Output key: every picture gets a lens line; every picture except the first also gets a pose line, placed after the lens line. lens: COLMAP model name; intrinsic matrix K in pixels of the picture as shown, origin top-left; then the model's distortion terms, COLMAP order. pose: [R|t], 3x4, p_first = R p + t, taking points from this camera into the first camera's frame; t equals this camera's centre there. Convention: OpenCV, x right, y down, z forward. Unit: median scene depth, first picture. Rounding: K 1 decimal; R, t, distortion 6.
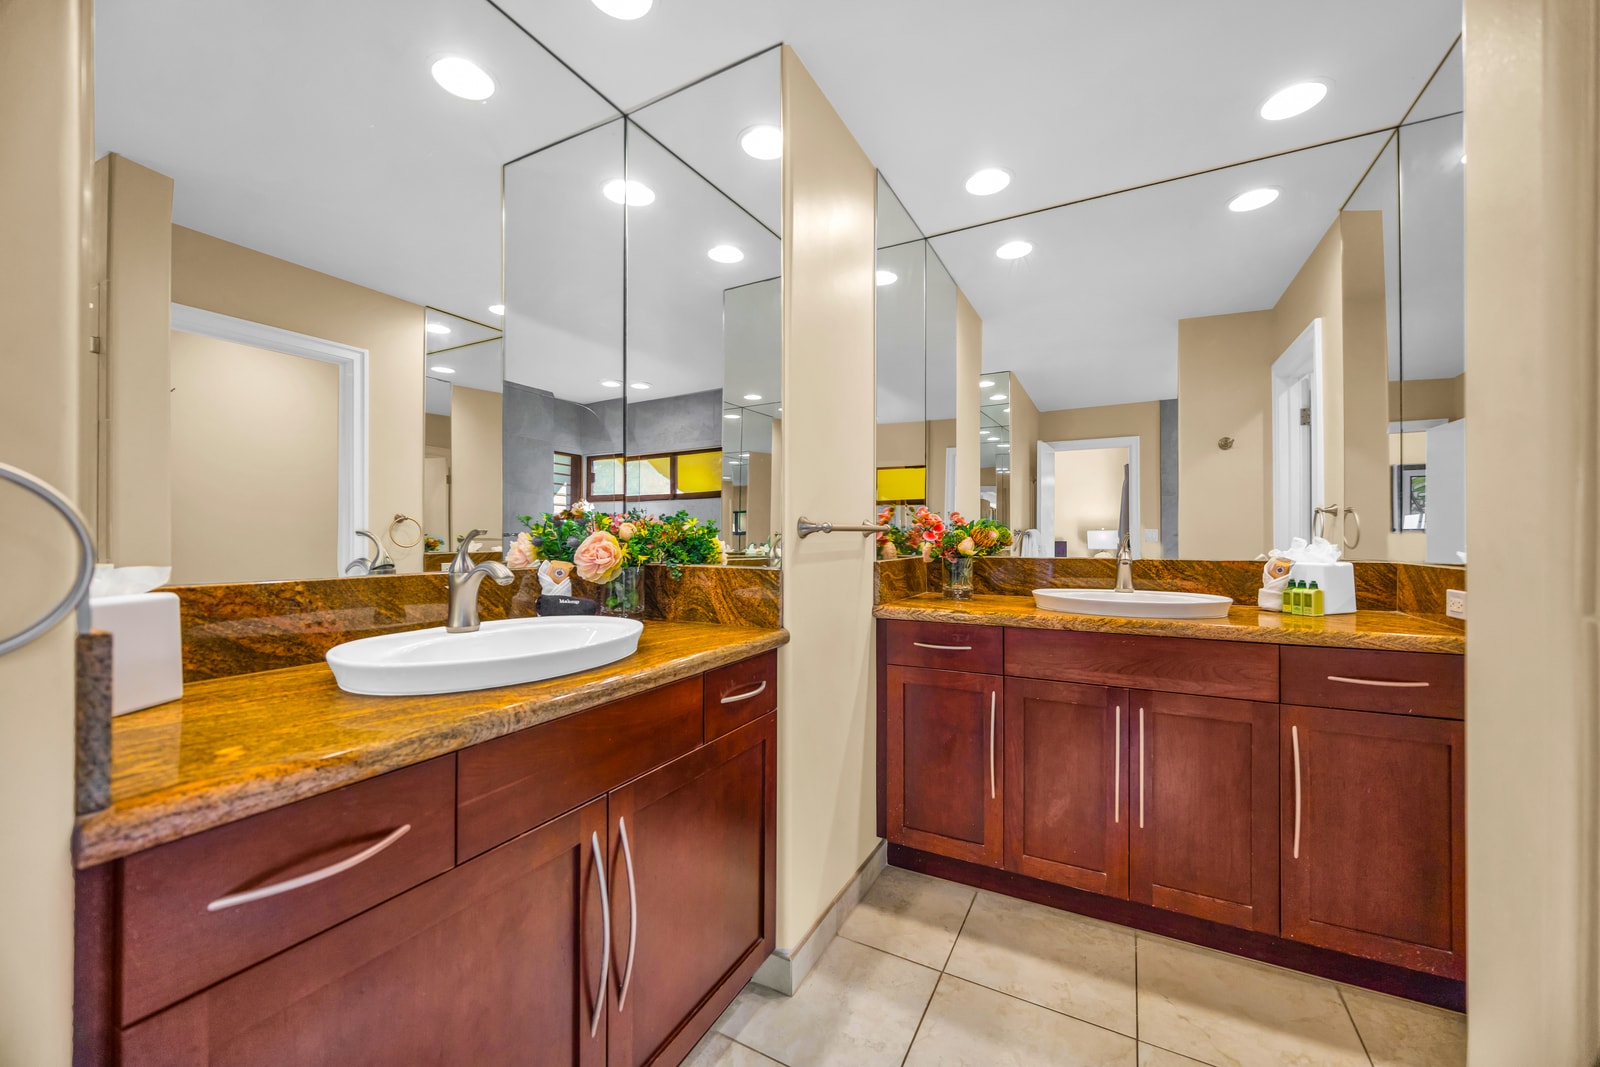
lens RADIAL K [[619.0, 0, 798.7], [0, 619.0, 536.6], [0, 0, 1]] dist [-0.001549, -0.000202]
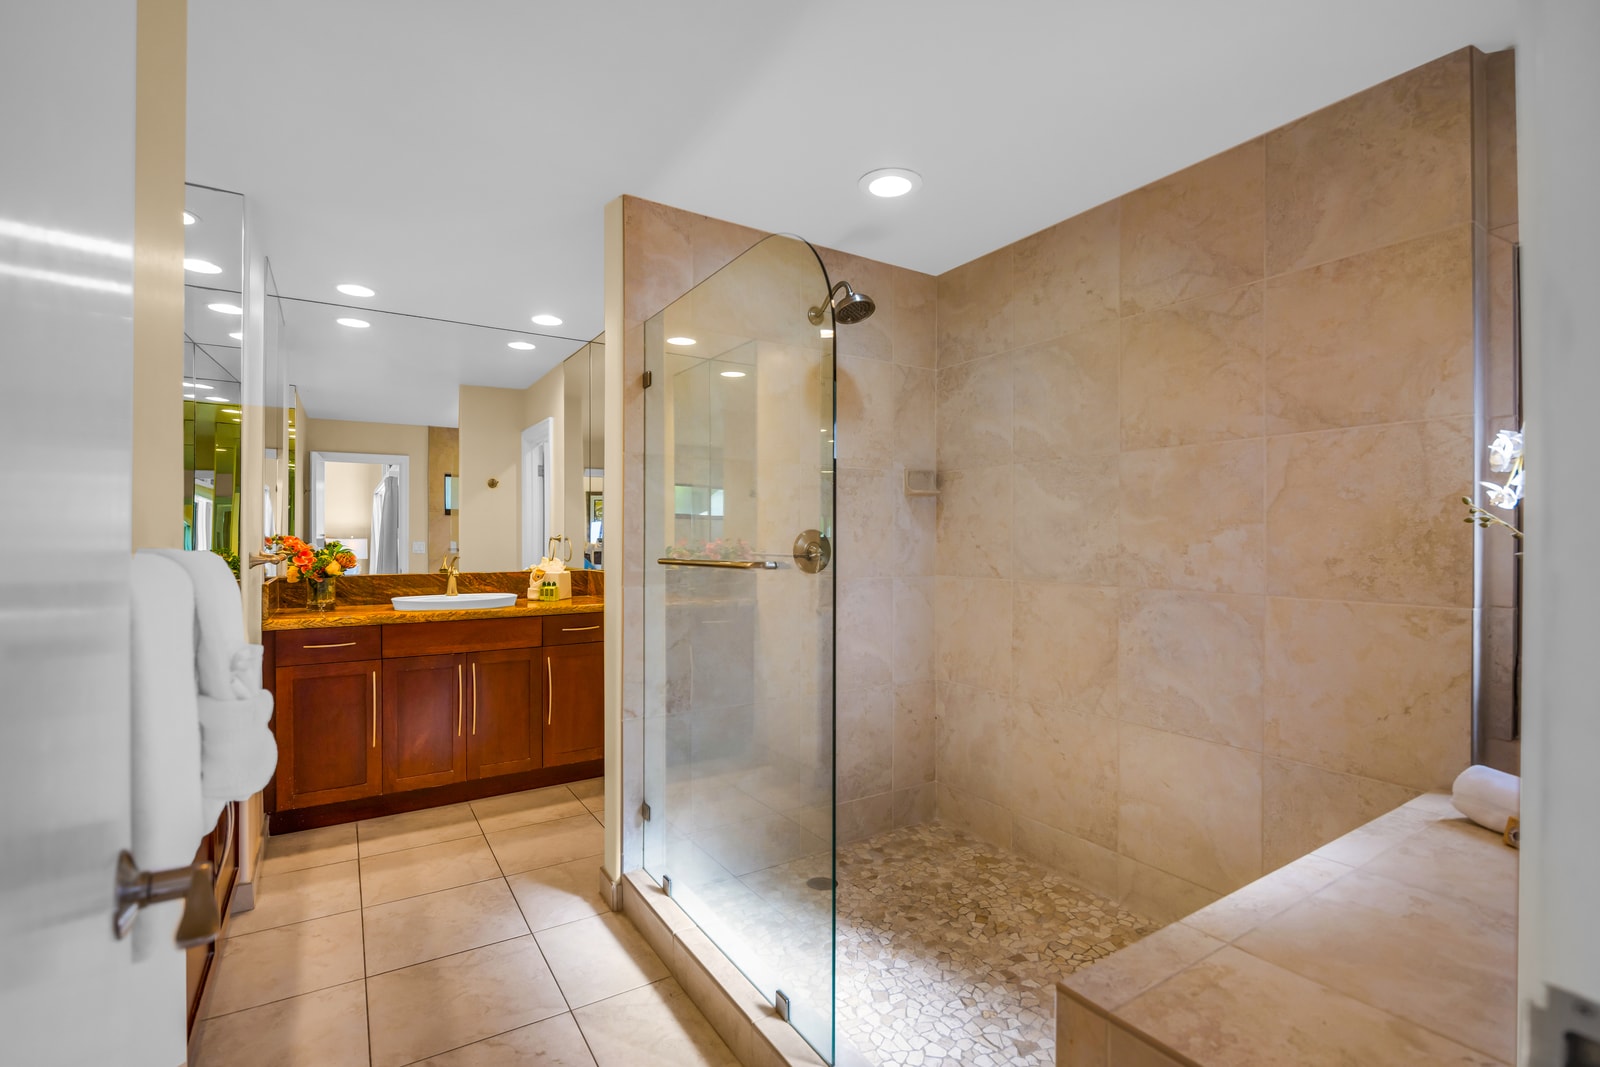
lens RADIAL K [[717.4, 0, 815.8], [0, 717.4, 539.7], [0, 0, 1]] dist [-0.014366, 0.000169]
pose [[0.471404, 0.000669, 0.881917, -0.659720], [-0.001478, 0.999999, 0.000032, -0.053218], [-0.881916, -0.001318, 0.471405, -0.670949]]
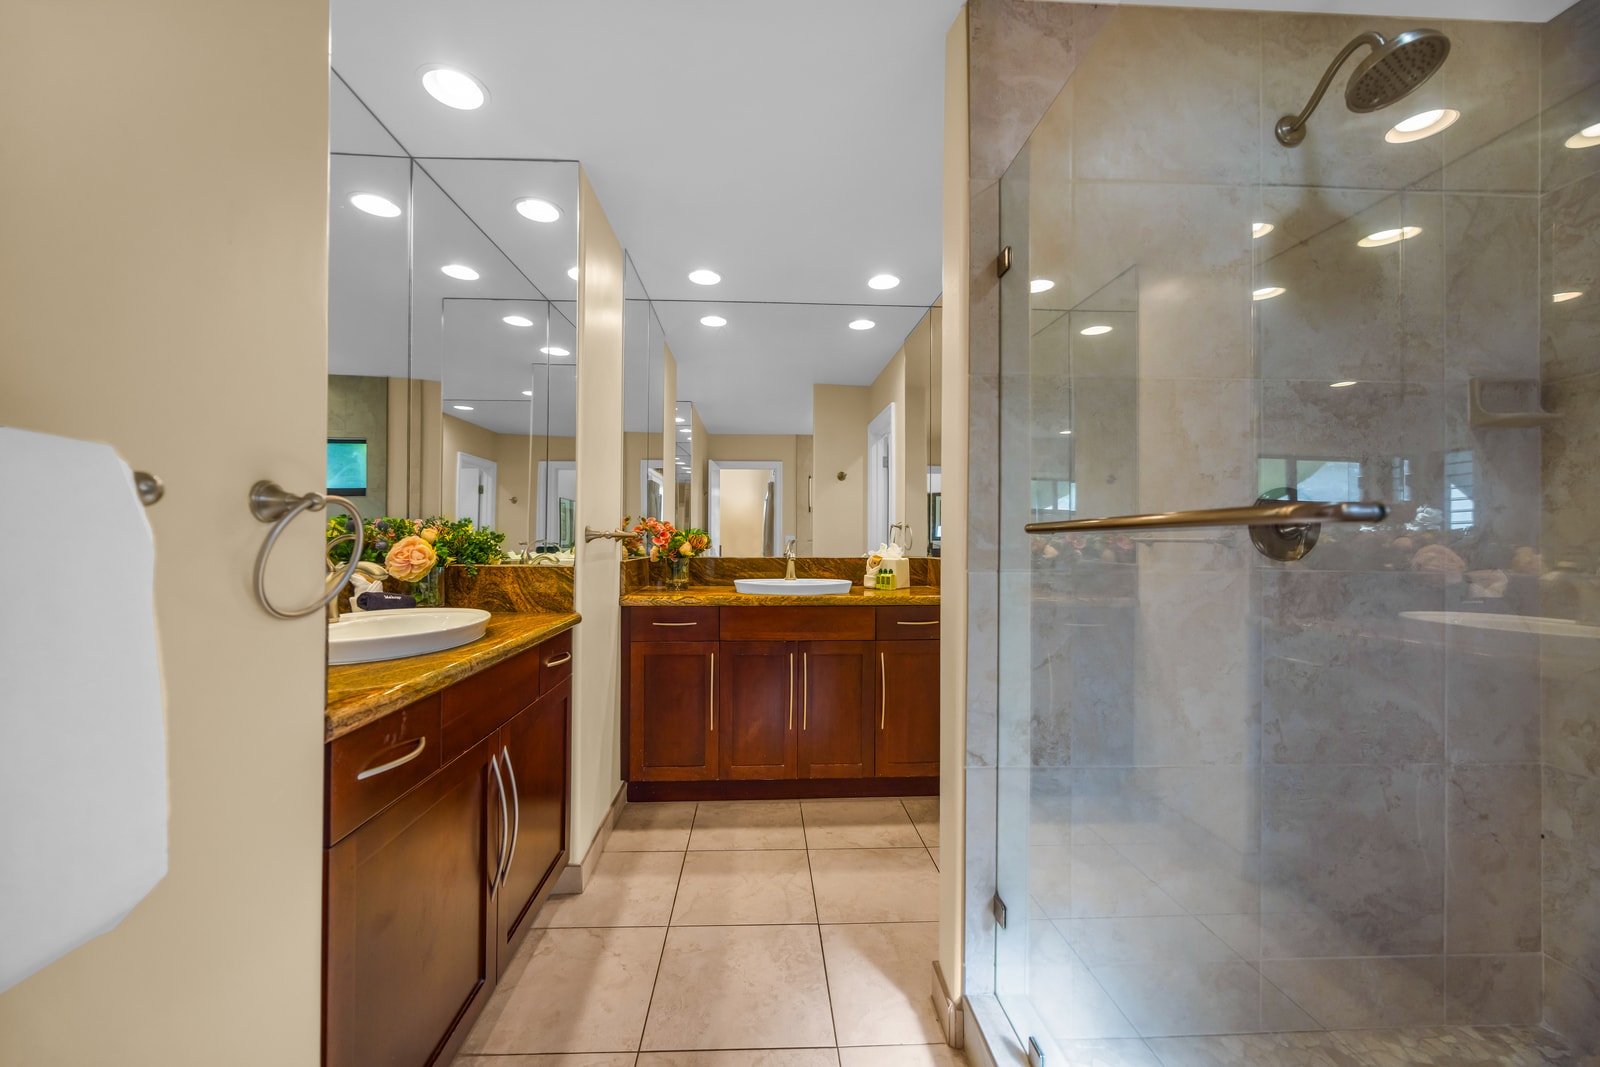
lens RADIAL K [[619.0, 0, 798.7], [0, 619.0, 536.6], [0, 0, 1]] dist [-0.001549, -0.000202]
pose [[0.850847, 0.008819, 0.525339, -0.258661], [-0.006285, 0.999958, -0.006607, -0.003931], [-0.525376, 0.002320, 0.850867, -0.292868]]
